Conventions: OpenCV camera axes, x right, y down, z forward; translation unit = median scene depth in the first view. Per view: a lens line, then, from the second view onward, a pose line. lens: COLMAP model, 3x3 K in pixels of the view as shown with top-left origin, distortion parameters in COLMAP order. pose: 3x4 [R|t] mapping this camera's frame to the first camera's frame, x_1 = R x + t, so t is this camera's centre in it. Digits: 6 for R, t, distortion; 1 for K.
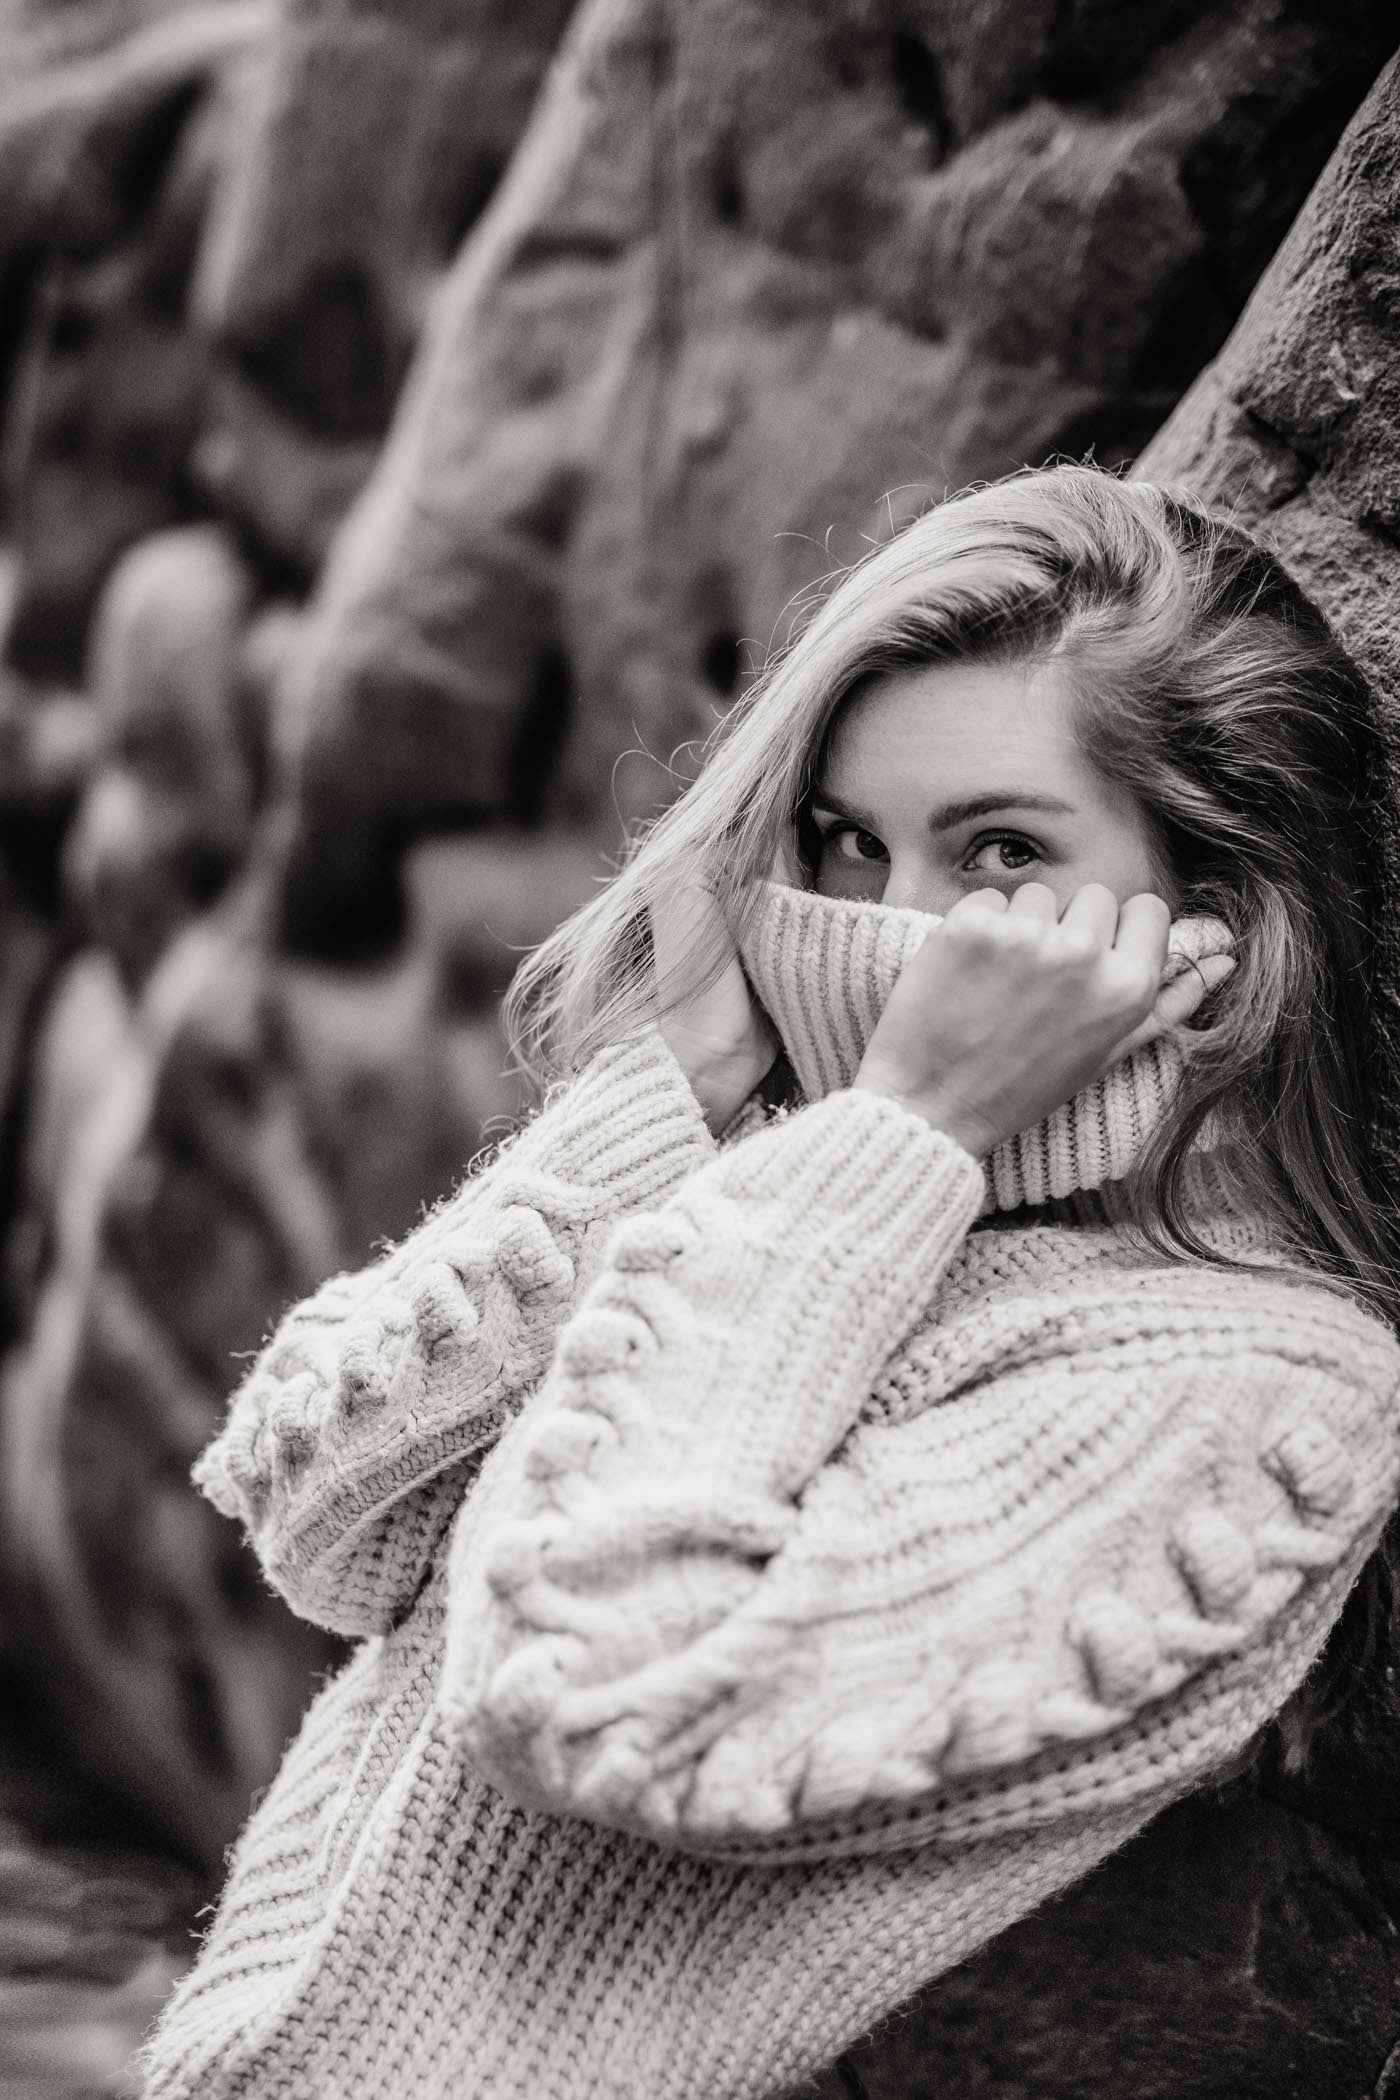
lens RADIAL K [[2863.4, 0, 703.2], [0, 2863.4, 1046.9], [0, 0, 1]] dist [-0.002859, 0.000000]
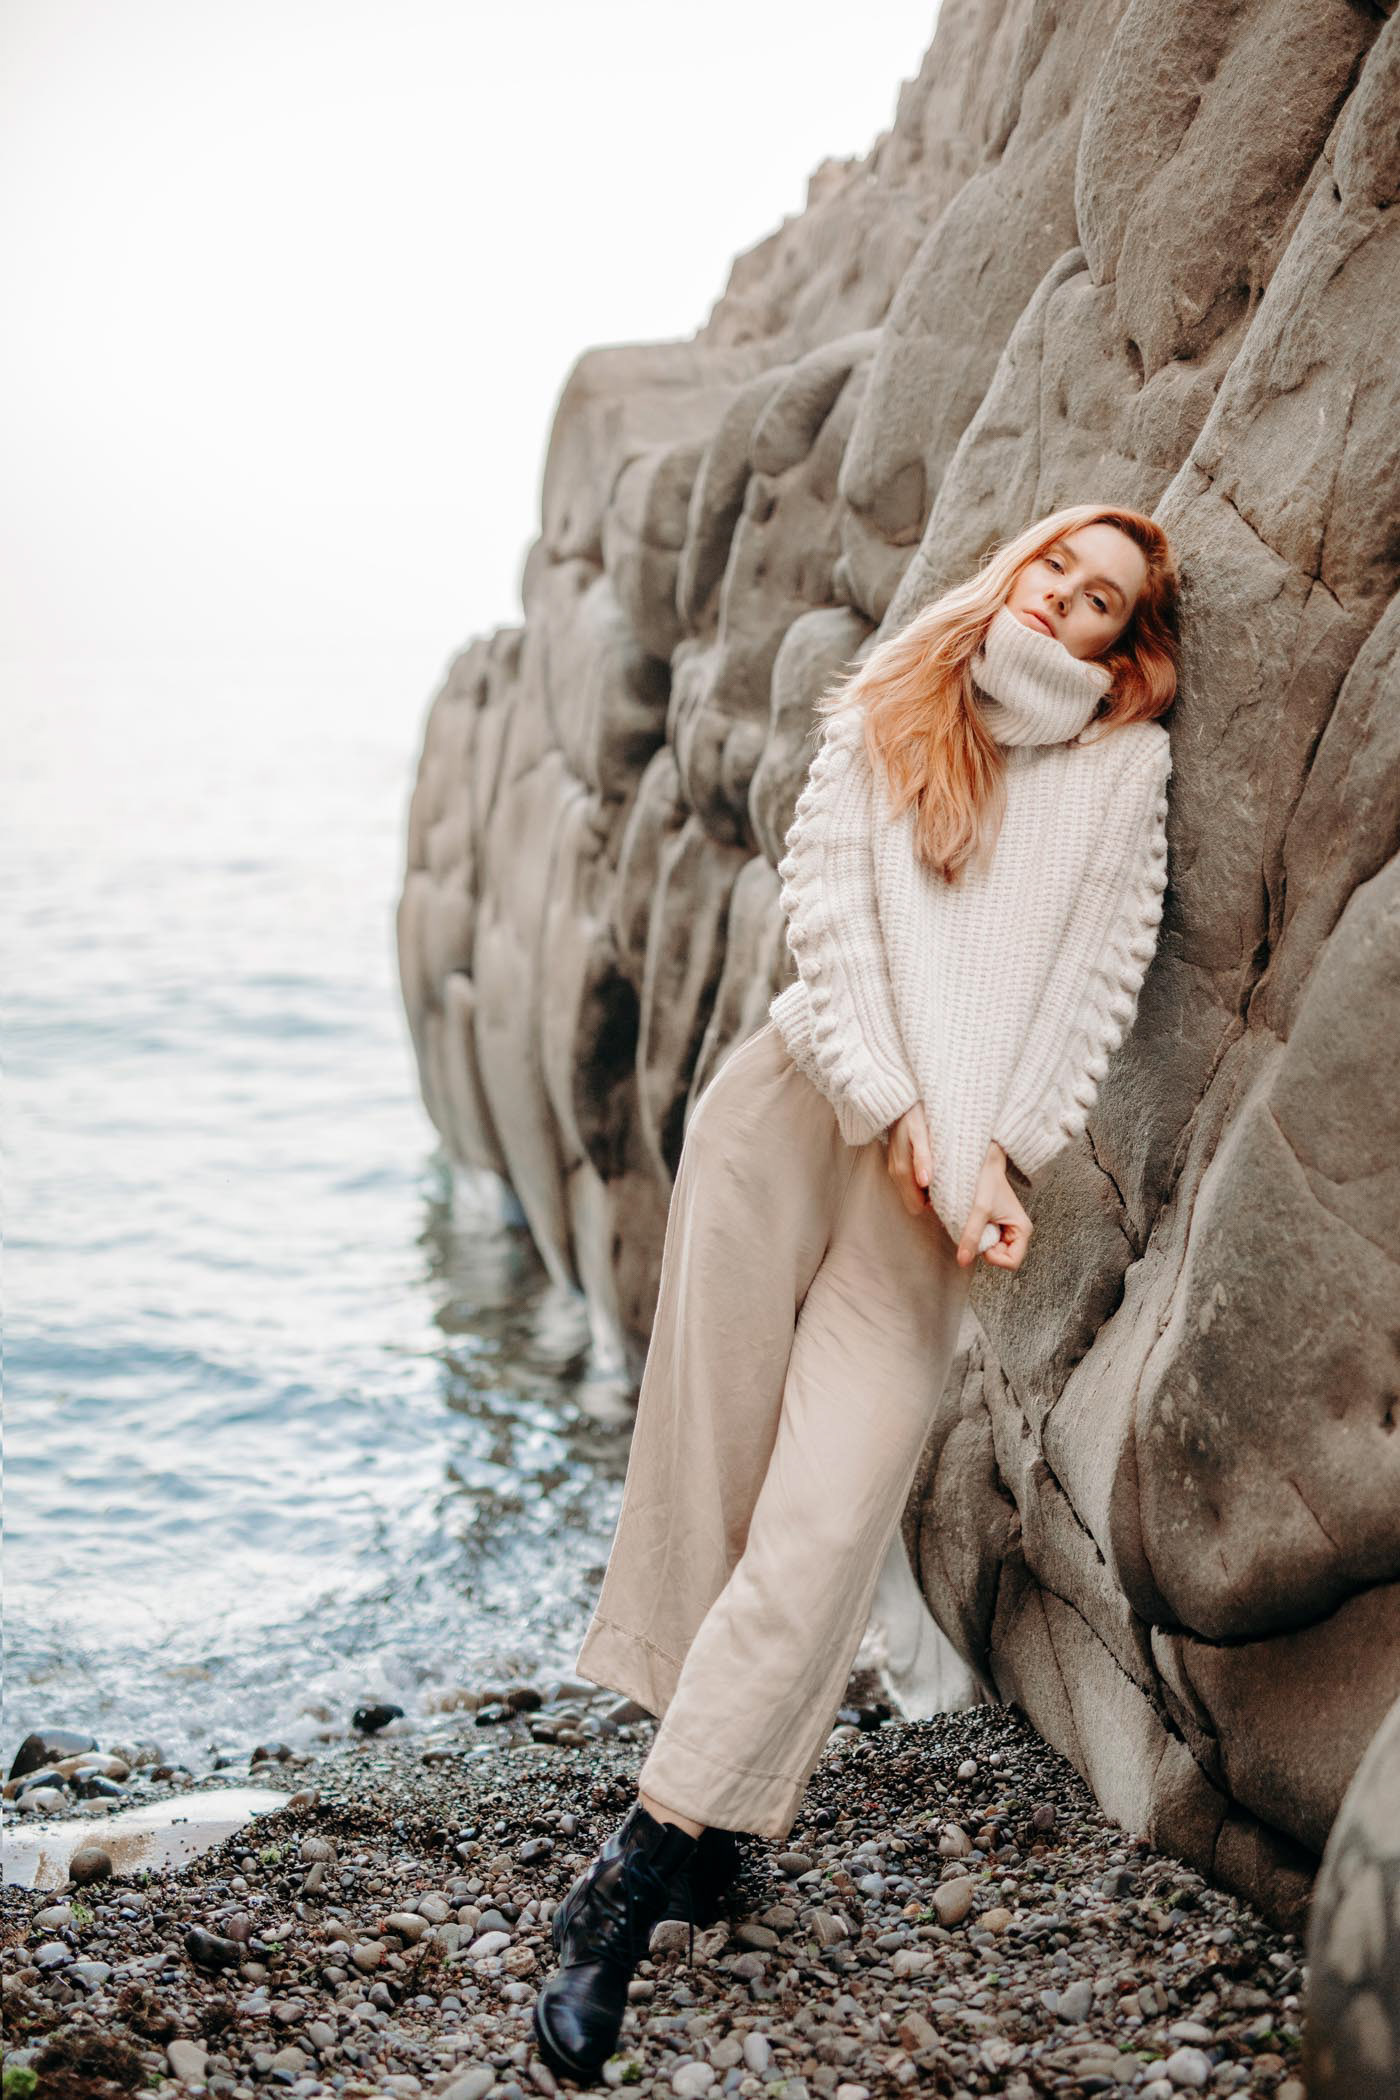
lens RADIAL K [[2863.4, 0, 699.6], [0, 2863.4, 1052.4], [0, 0, 1]] dist [-0.002859, 0.000000]
pose [[0.975629, 0.048009, -0.214111, 0.237238], [-0.069627, 0.993078, -0.094591, 0.452774], [0.208087, 0.107193, 0.972219, -1.233387]]
